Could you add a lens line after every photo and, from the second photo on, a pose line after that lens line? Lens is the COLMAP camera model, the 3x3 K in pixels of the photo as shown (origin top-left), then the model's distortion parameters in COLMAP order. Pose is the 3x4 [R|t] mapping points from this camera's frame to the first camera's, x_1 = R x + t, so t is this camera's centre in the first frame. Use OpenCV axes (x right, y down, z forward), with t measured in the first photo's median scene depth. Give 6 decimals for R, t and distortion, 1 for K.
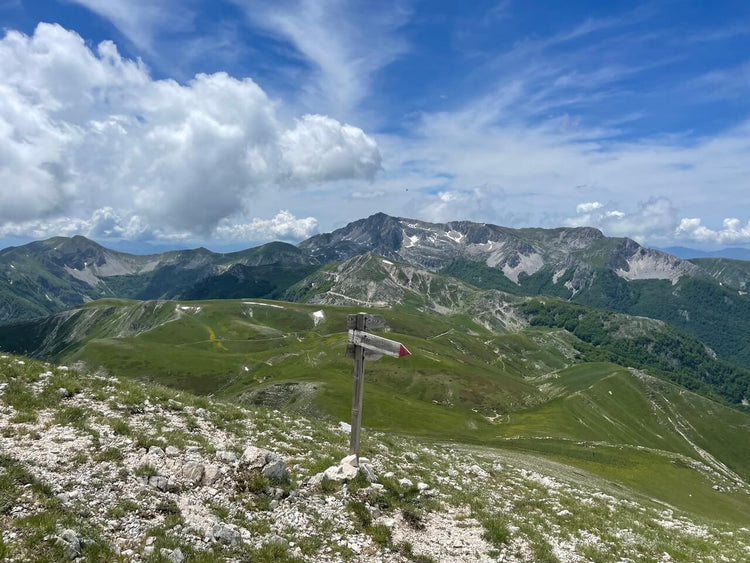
lens RADIAL K [[564.4, 0, 377.3], [0, 564.4, 279.2], [0, 0, 1]] dist [0.061824, -0.026510]
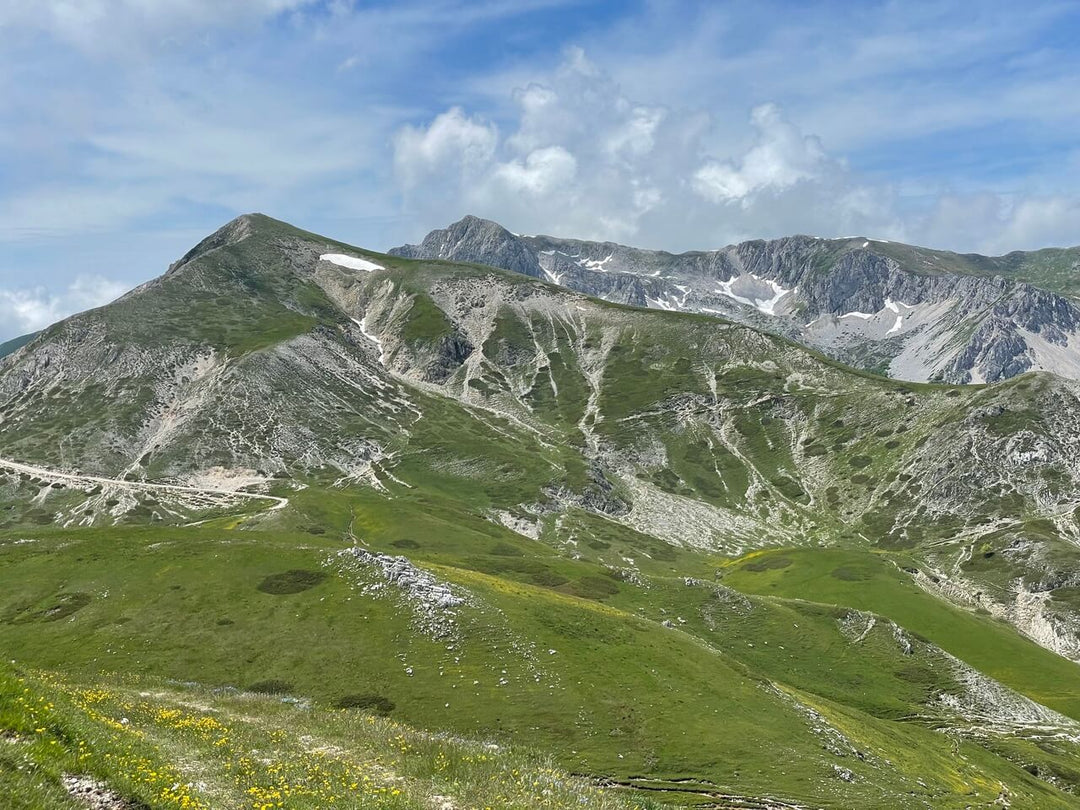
lens RADIAL K [[1565.5, 0, 543.8], [0, 1565.5, 402.7], [0, 0, 1]] dist [0.106808, 0.000000]
pose [[0.999293, -0.037590, 0.000619, 0.075561], [0.037533, 0.996590, -0.073483, 0.048608], [0.002145, 0.073454, 0.997296, 0.566165]]
